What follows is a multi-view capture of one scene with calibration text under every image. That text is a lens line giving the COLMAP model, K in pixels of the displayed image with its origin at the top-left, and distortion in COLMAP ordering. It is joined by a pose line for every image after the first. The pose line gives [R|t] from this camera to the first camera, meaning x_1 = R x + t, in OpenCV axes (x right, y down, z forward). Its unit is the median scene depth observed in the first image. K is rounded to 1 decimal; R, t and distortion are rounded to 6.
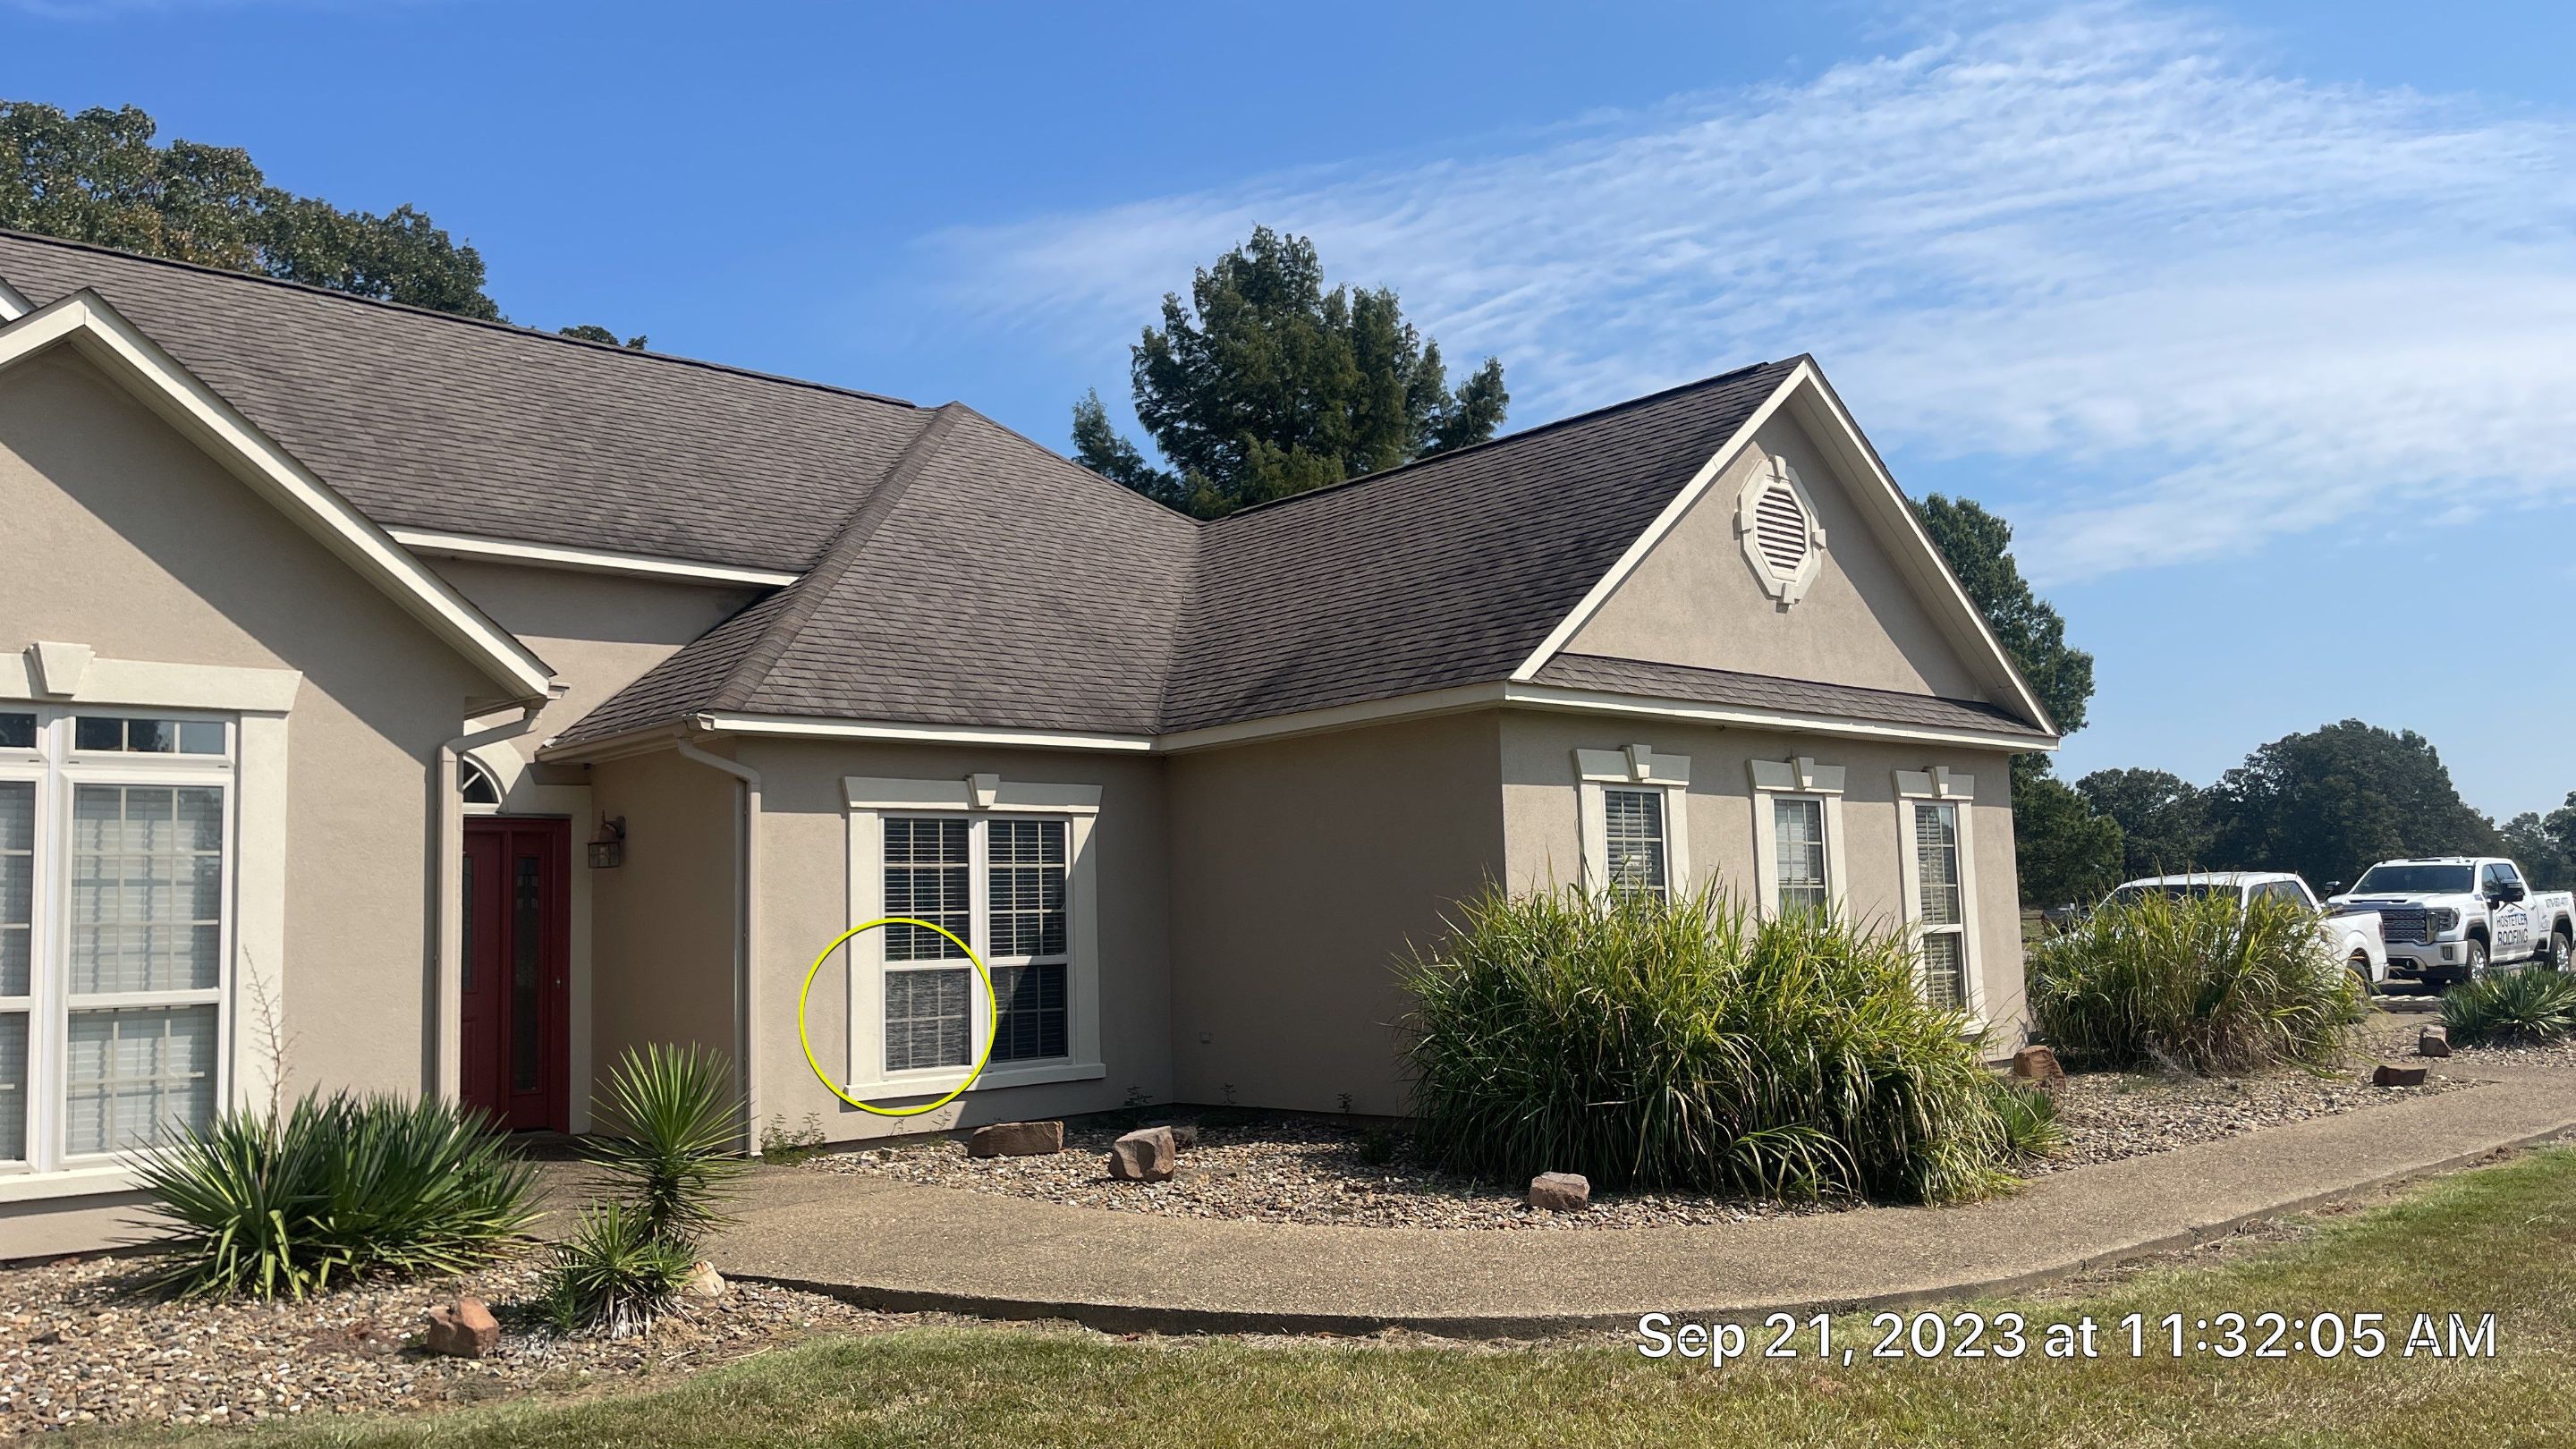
lens RADIAL K [[1949.9, 0, 1298.3], [0, 1949.9, 718.0], [0, 0, 1]] dist [0.055189, -0.043505]
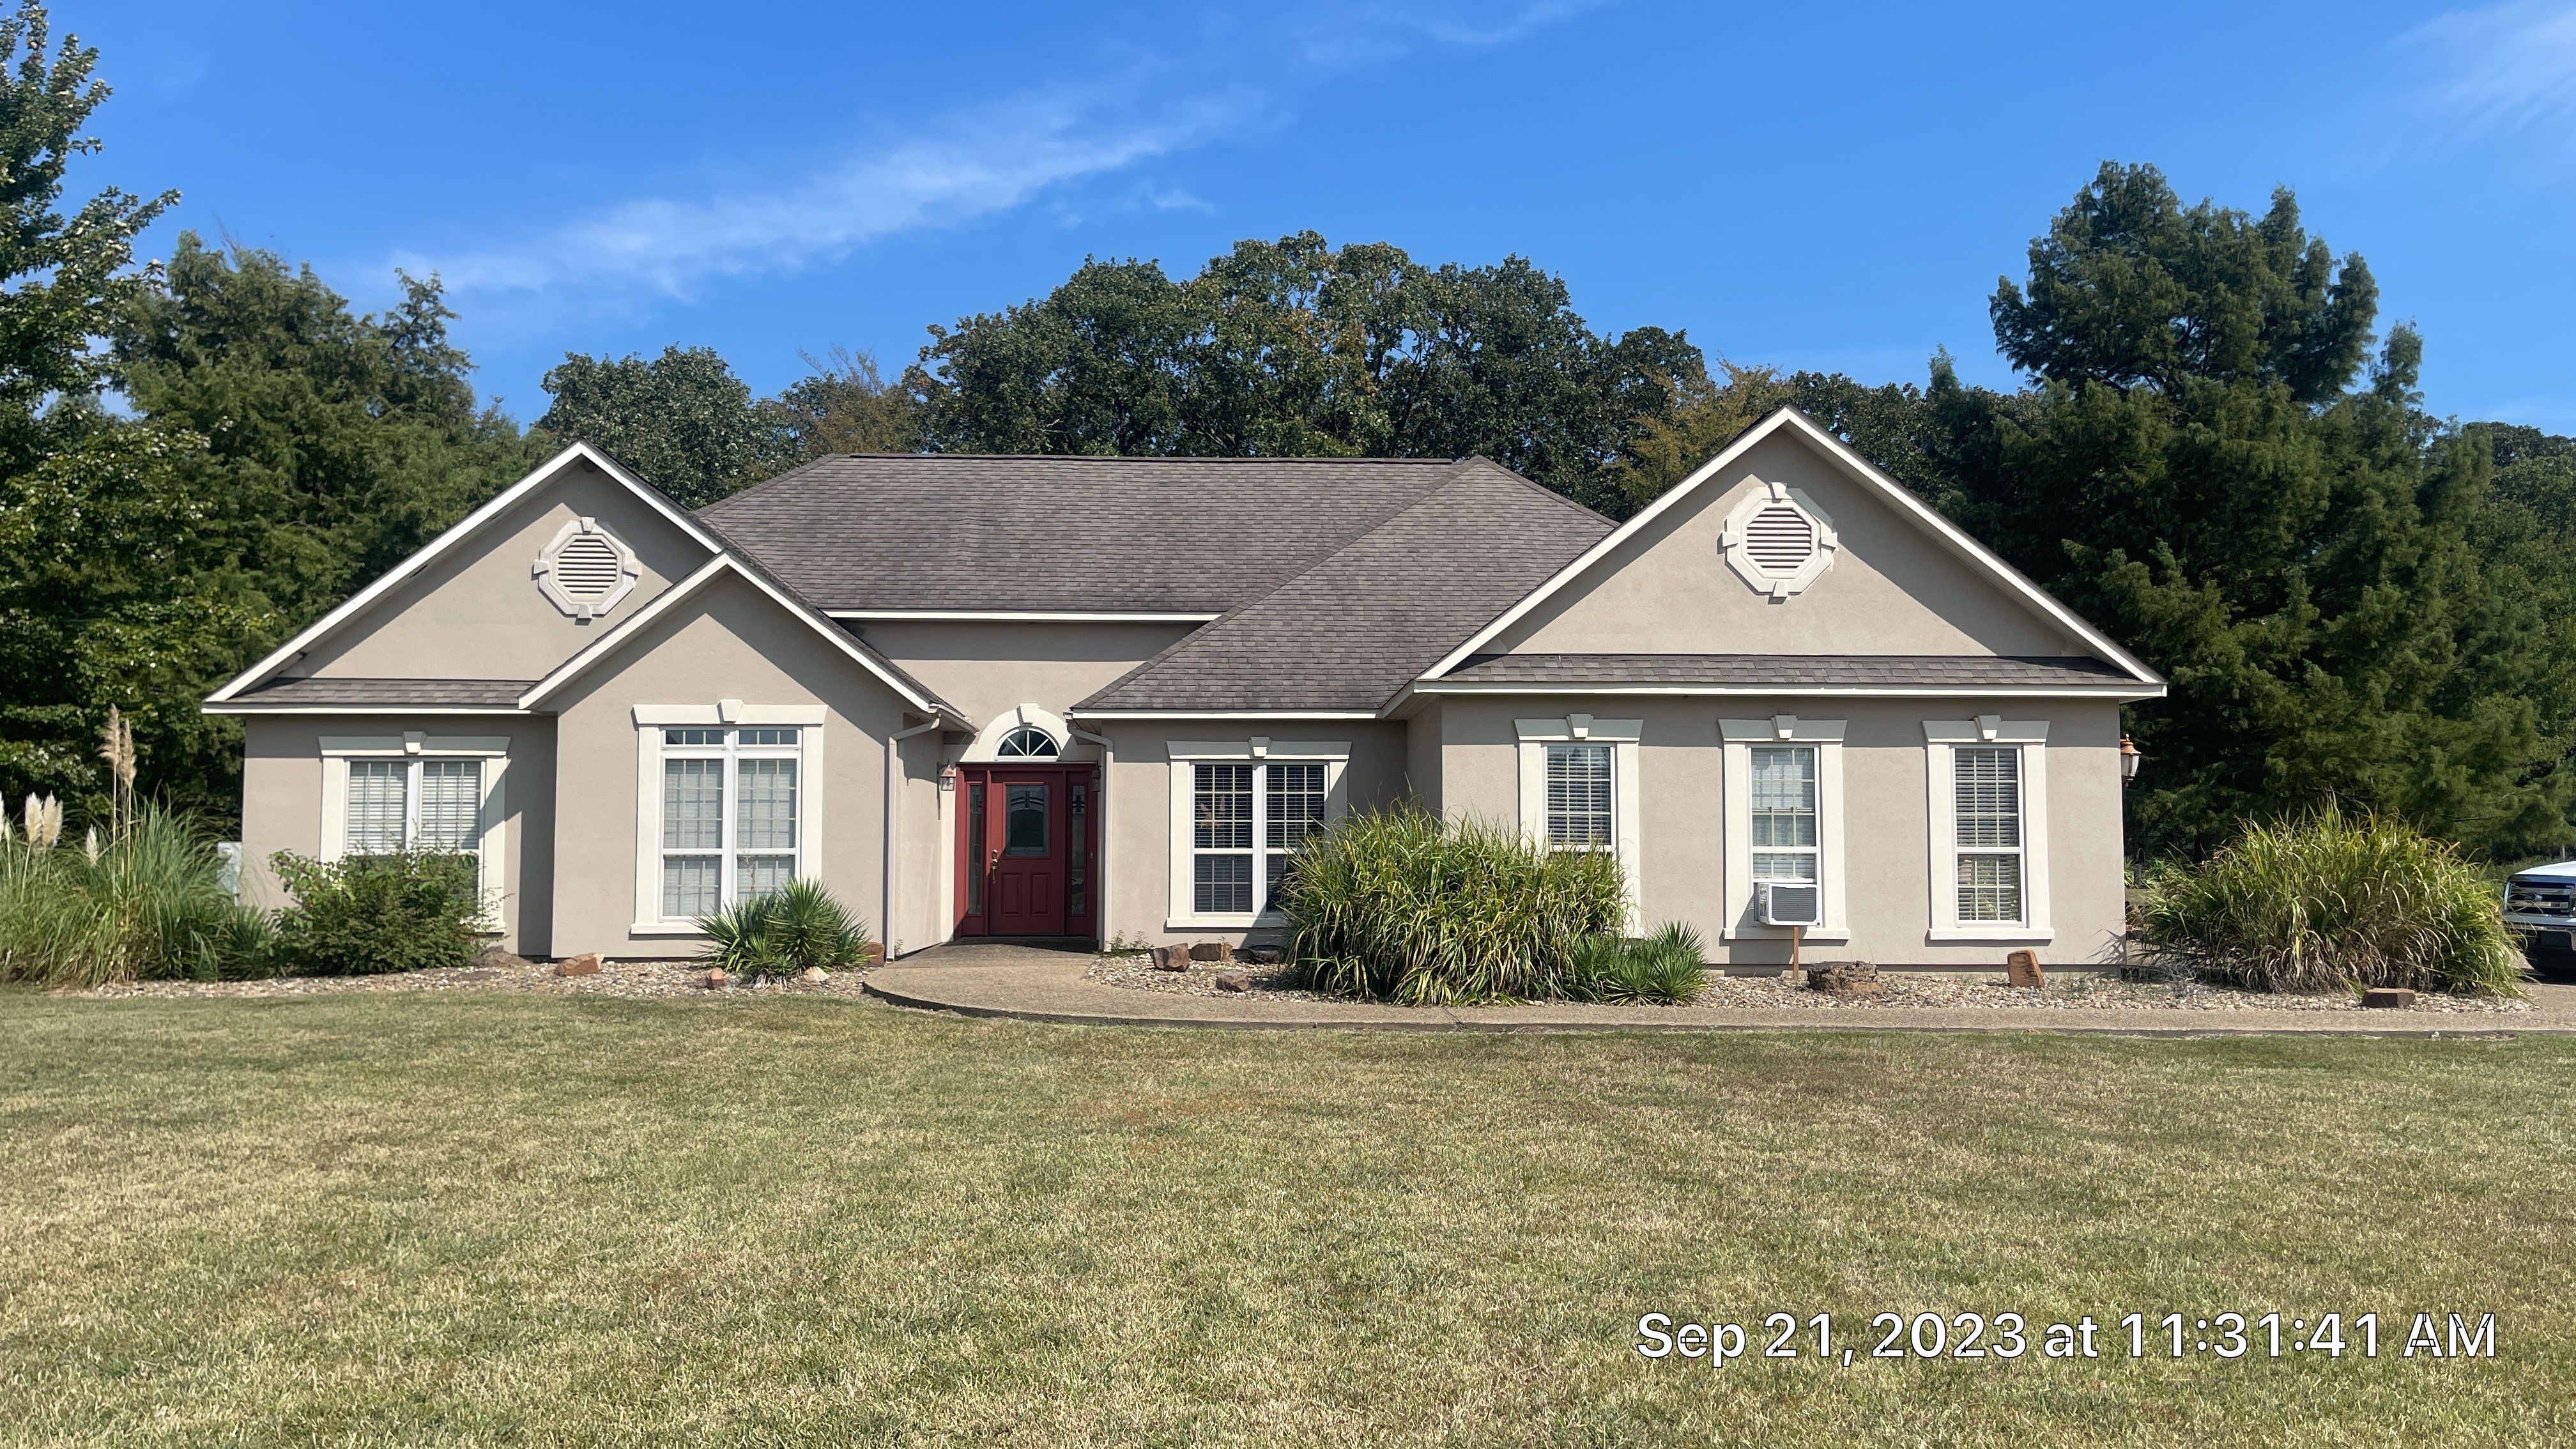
lens RADIAL K [[1949.9, 0, 1300.4], [0, 1949.9, 727.8], [0, 0, 1]] dist [0.055189, -0.043505]
pose [[0.760961, -0.011861, -0.648689, 0.928257], [0.048352, 0.998089, 0.038472, -0.040537], [0.646993, -0.060641, 0.760080, -0.220870]]
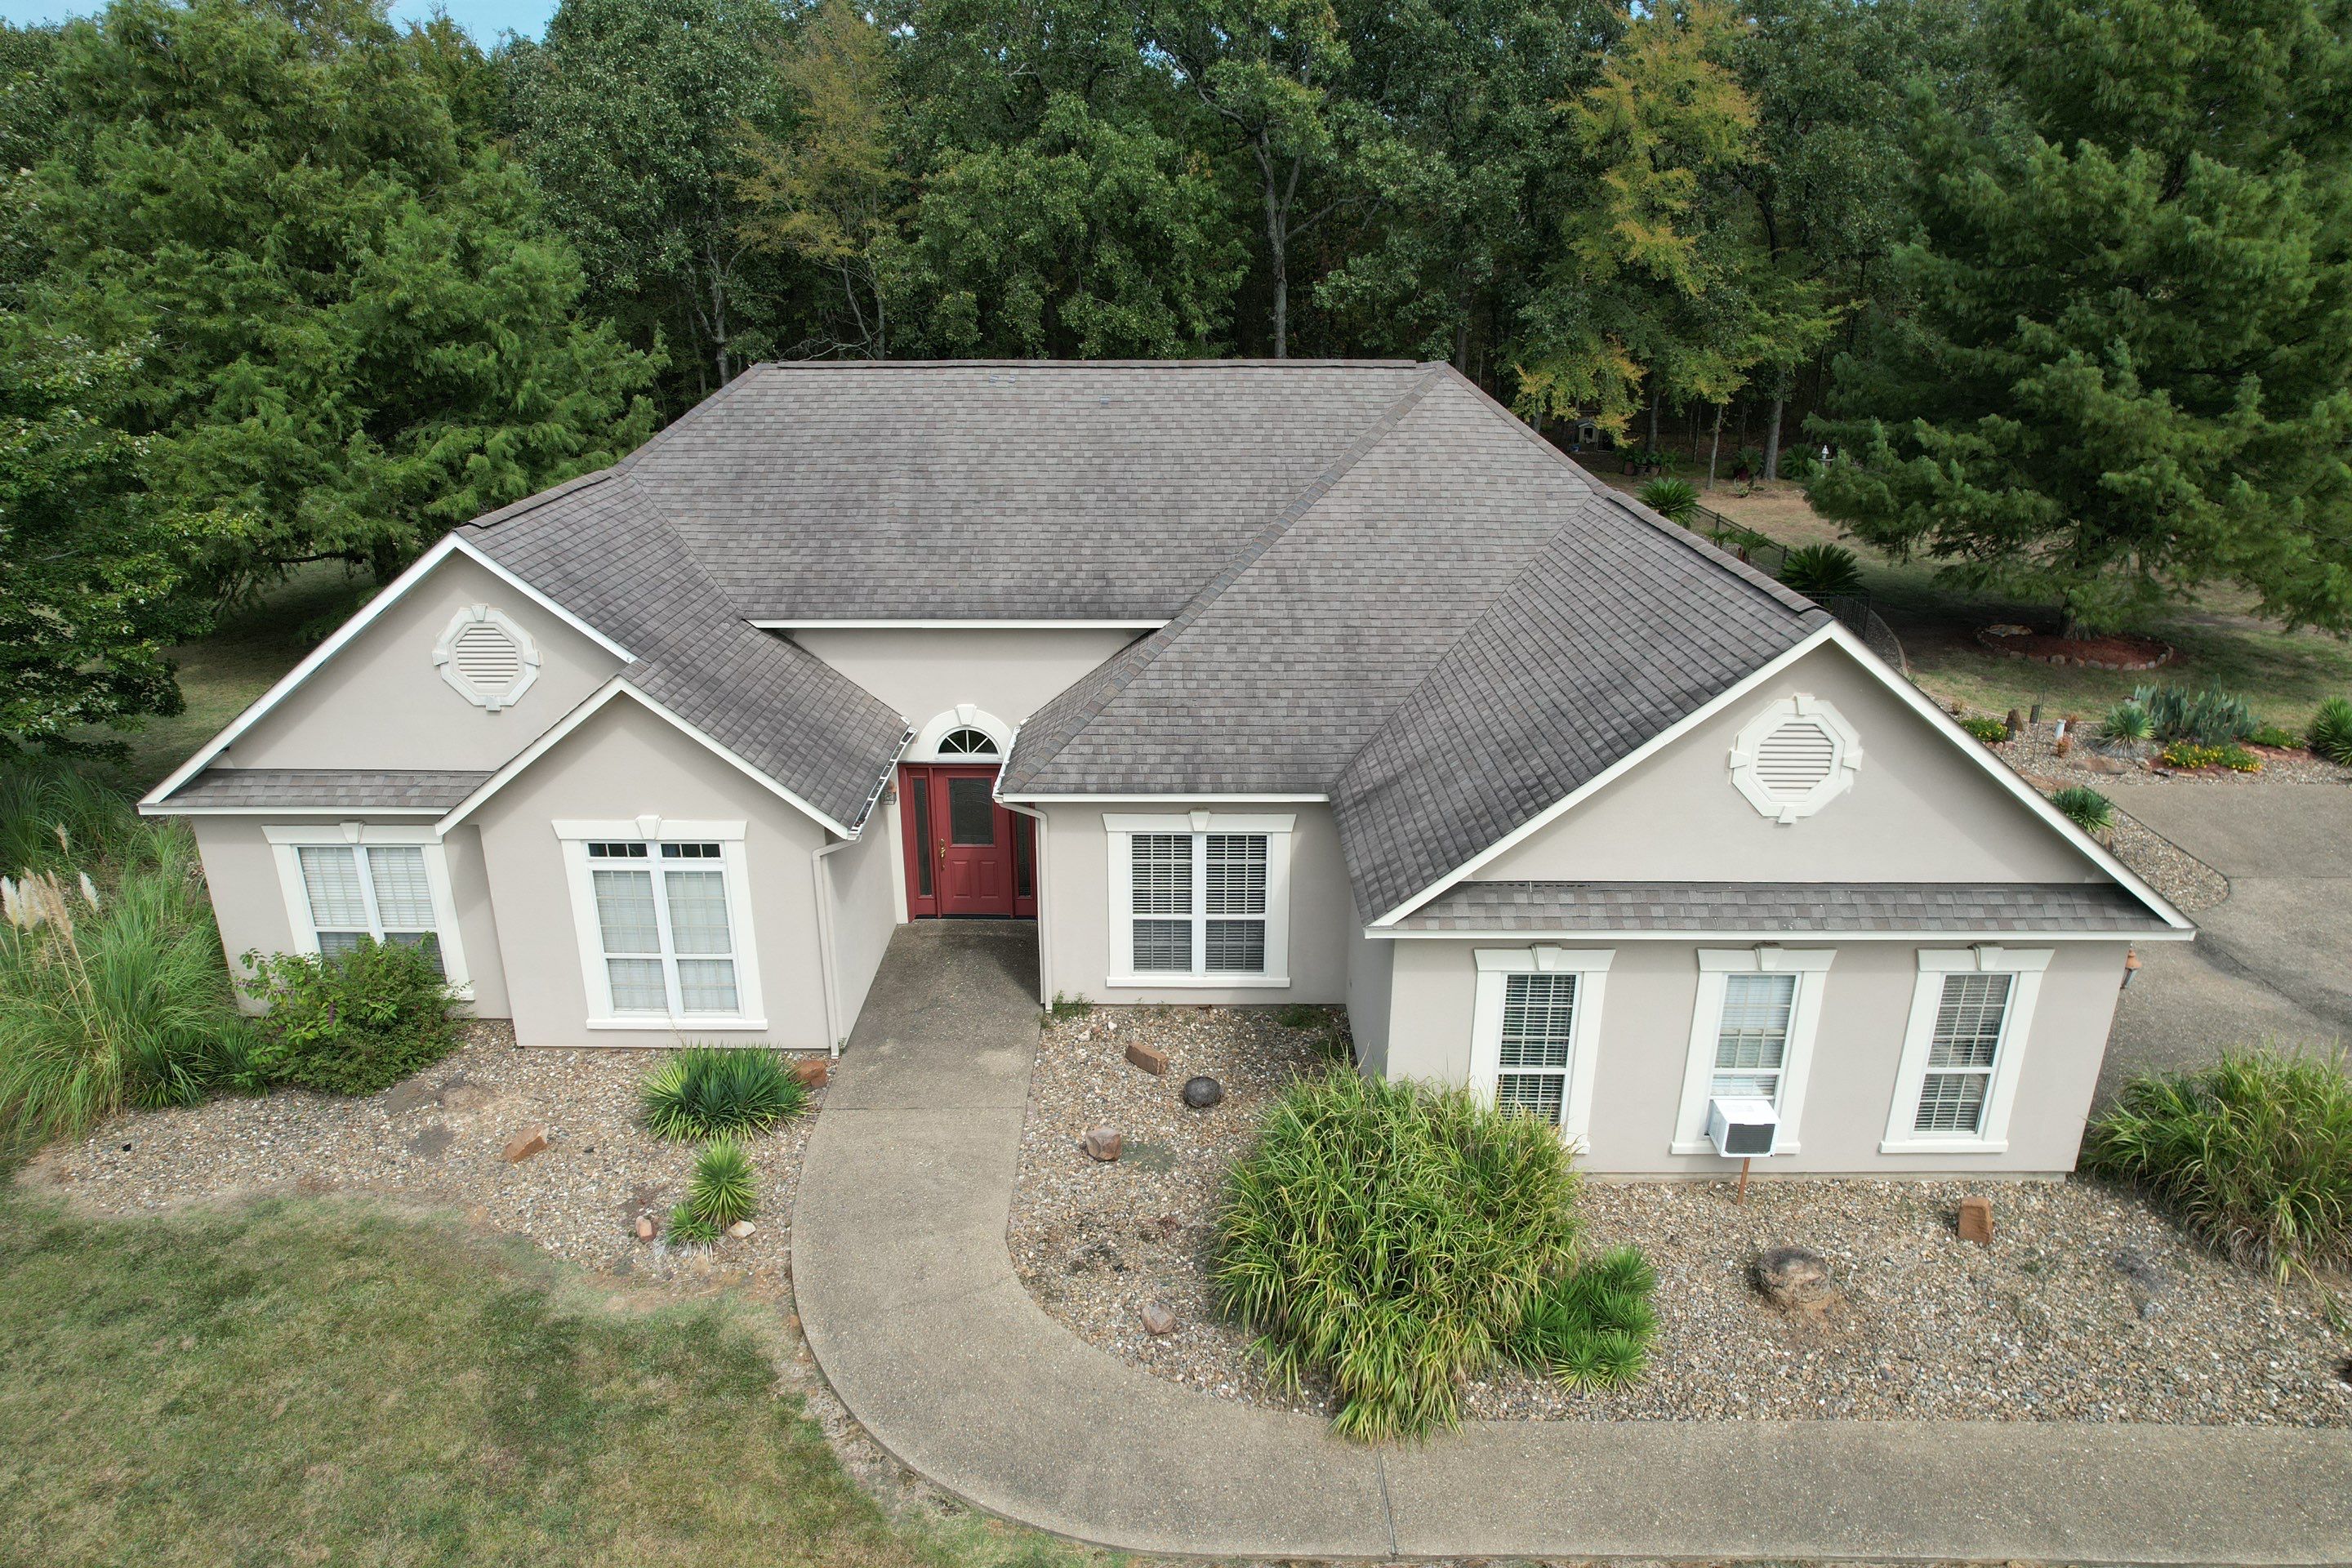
lens RADIAL K [[1503.4, 0, 1177.8], [0, 1503.4, 795.4], [0, 0, 1]] dist [-0.059211, 0.039467]
pose [[0.725843, 0.270417, -0.632476, 0.587356], [0.051199, 0.895694, 0.441714, -0.517904], [0.685952, -0.352997, 0.636288, 0.225643]]
